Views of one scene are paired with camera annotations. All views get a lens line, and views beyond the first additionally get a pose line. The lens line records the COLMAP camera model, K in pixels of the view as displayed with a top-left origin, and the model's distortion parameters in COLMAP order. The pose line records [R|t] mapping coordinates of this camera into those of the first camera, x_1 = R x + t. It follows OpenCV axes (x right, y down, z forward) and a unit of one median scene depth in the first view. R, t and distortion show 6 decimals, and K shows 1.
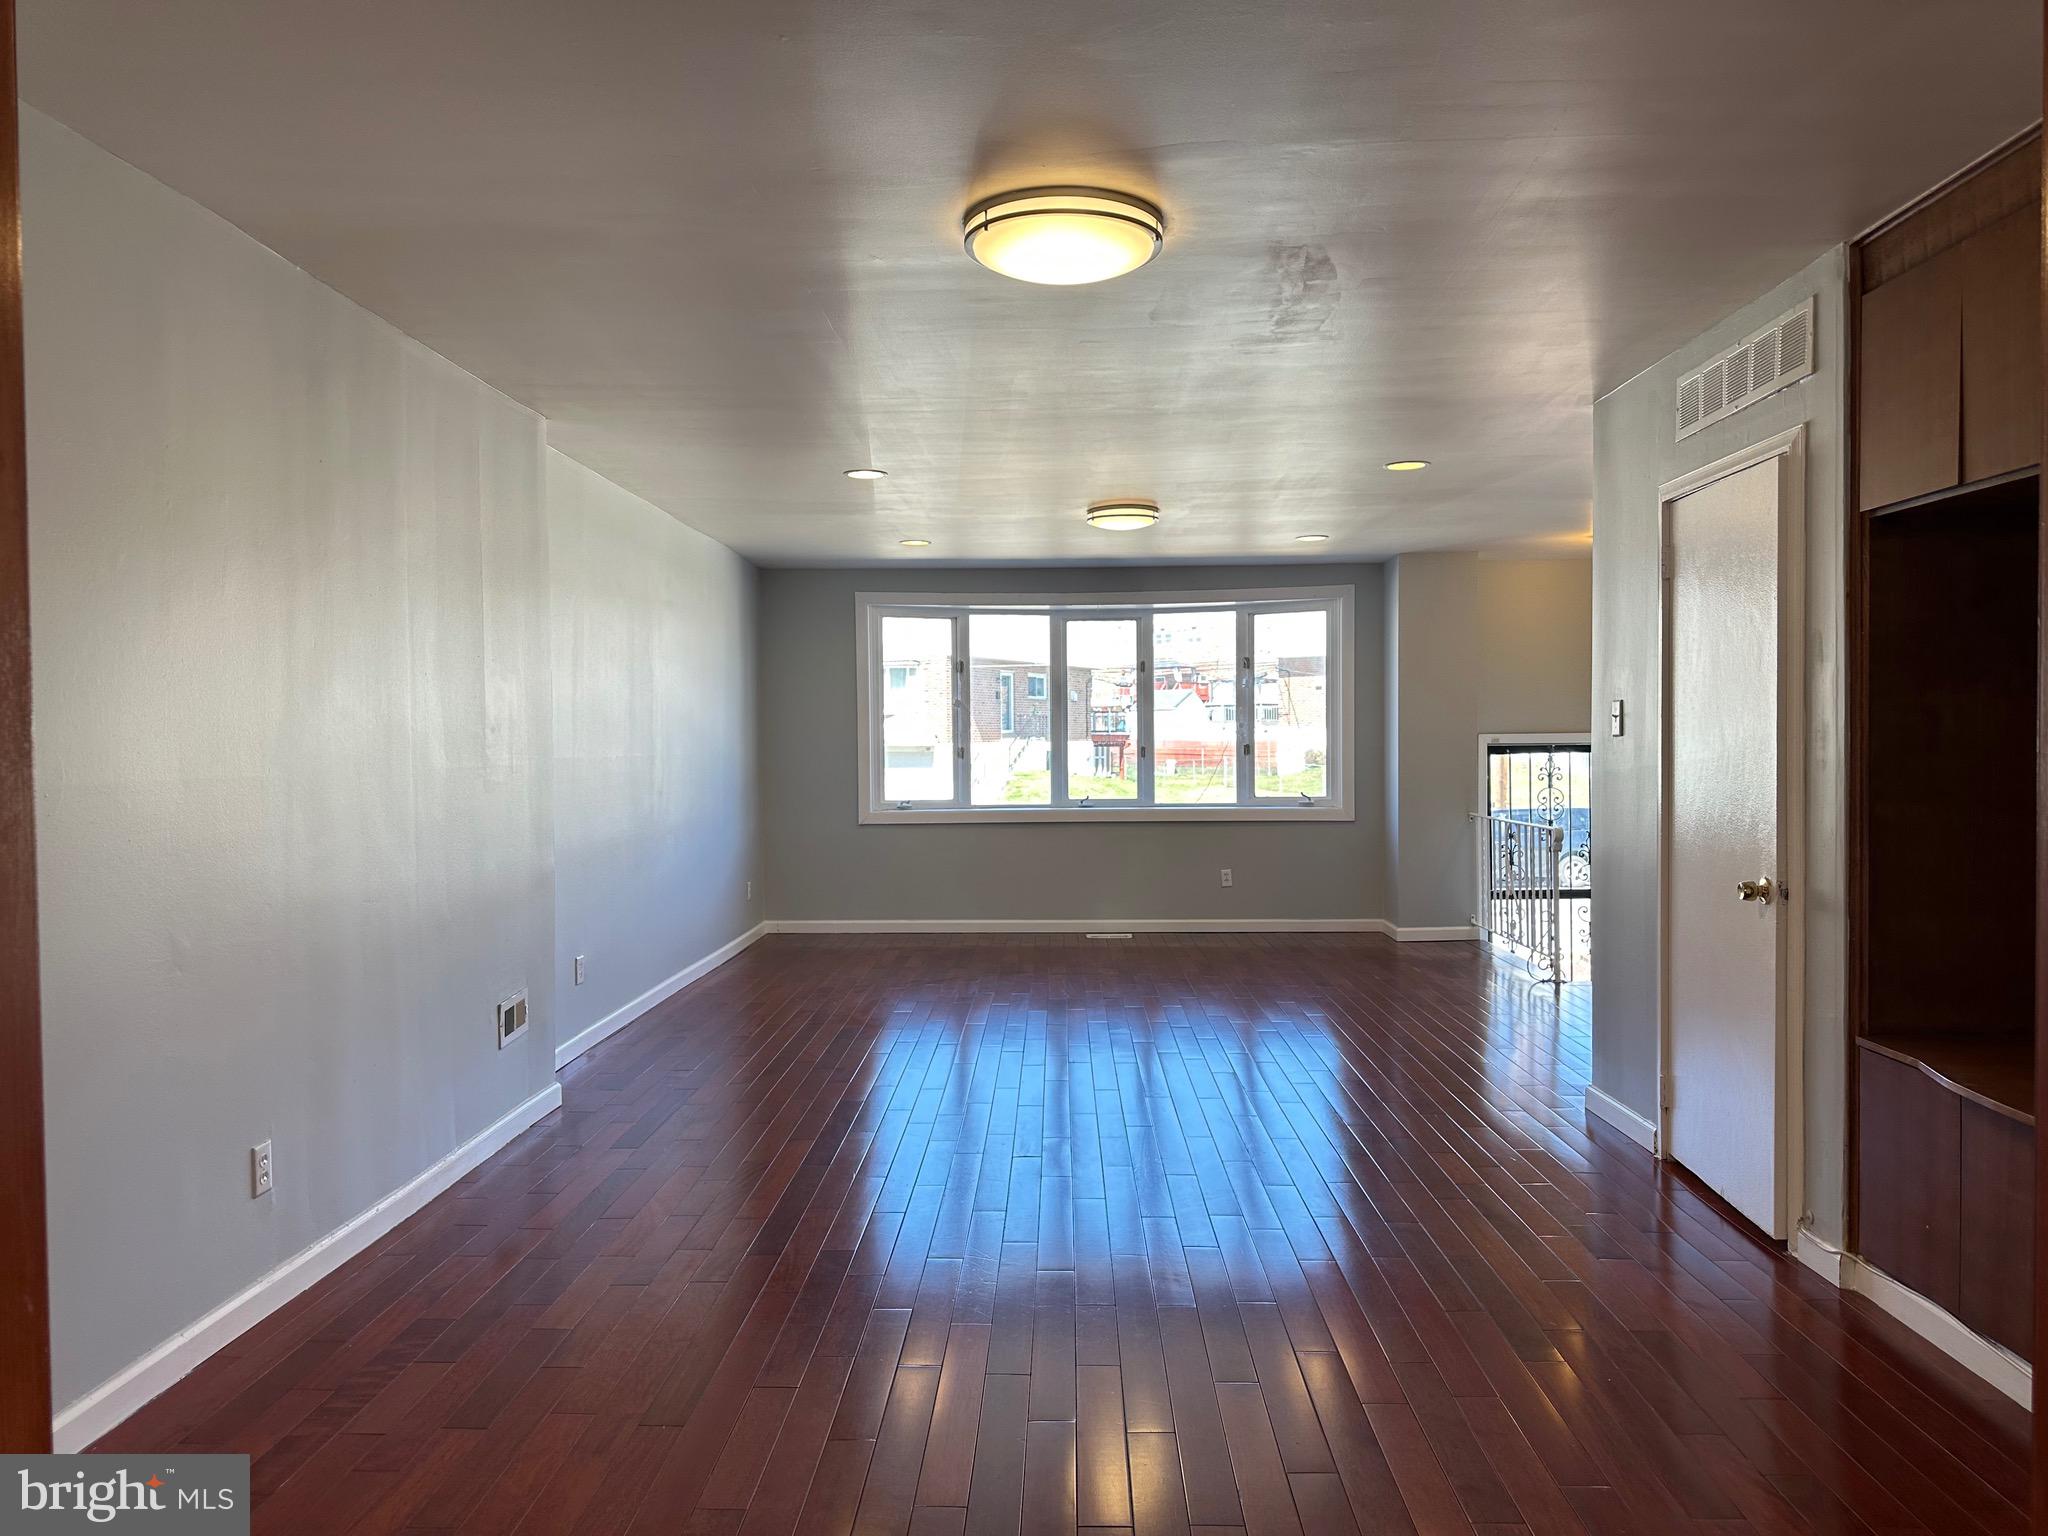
lens RADIAL K [[1430.6, 0, 1027.0], [0, 1430.6, 777.2], [0, 0, 1]] dist [0.051123, -0.006211]
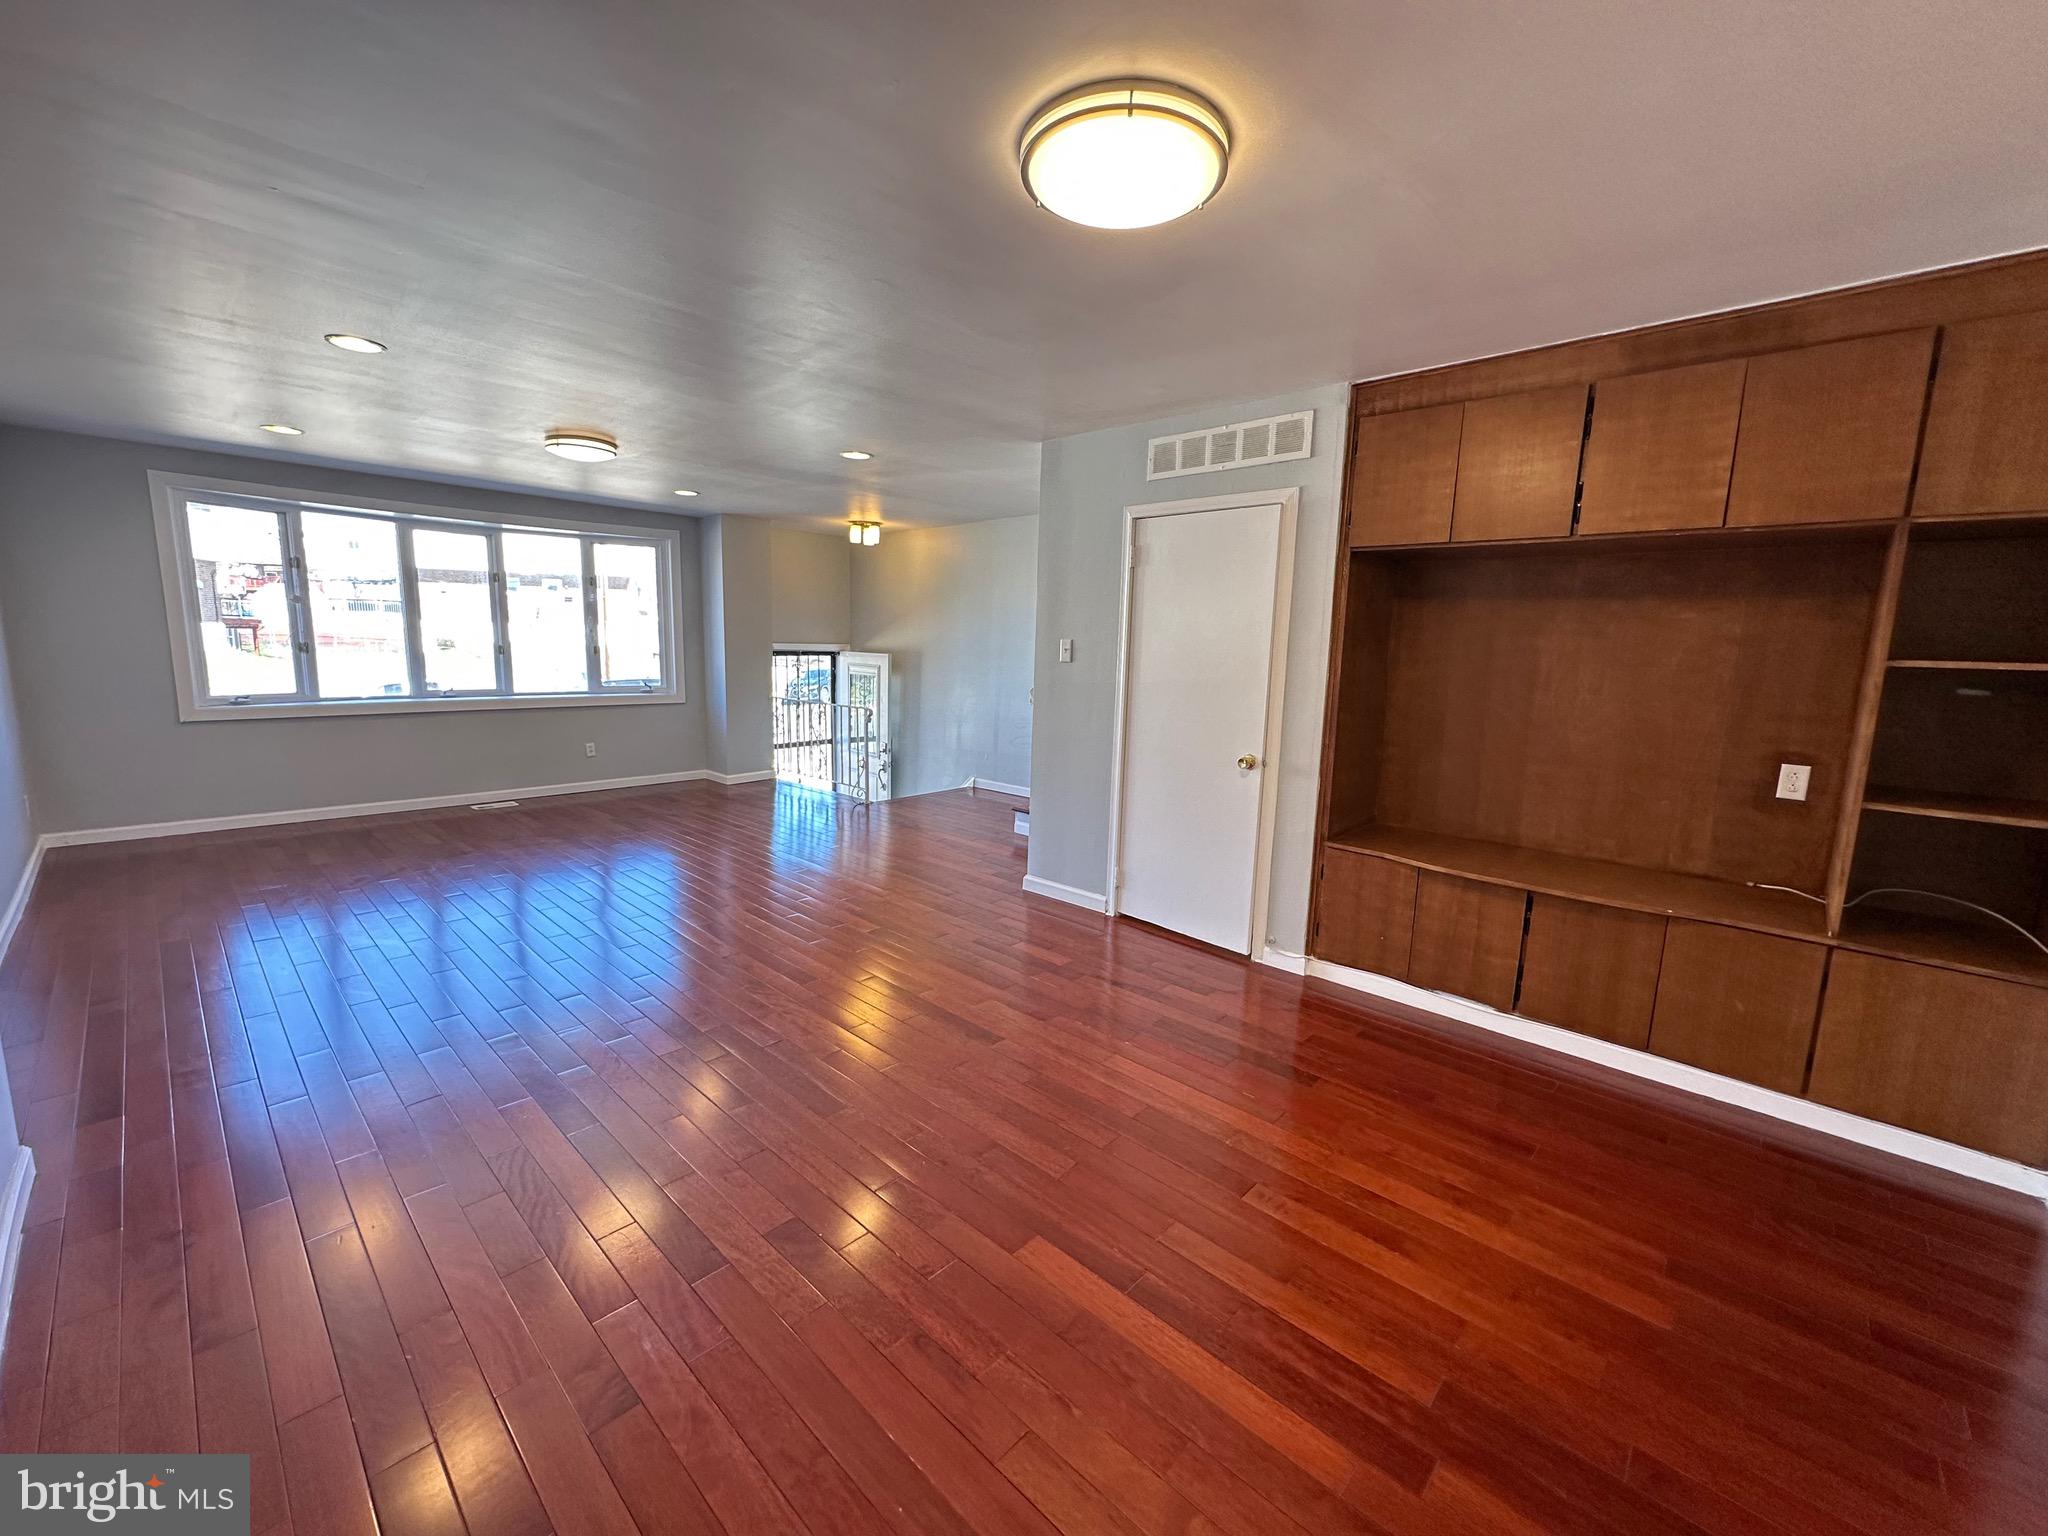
lens RADIAL K [[820.1, 0, 1023.0], [0, 820.1, 759.5], [0, 0, 1]] dist [-0.006015, 0.001451]
pose [[0.660332, -0.081073, 0.746584, -0.152651], [-0.013305, 0.992736, 0.119572, -0.014299], [-0.750856, -0.088891, 0.654457, 0.218112]]
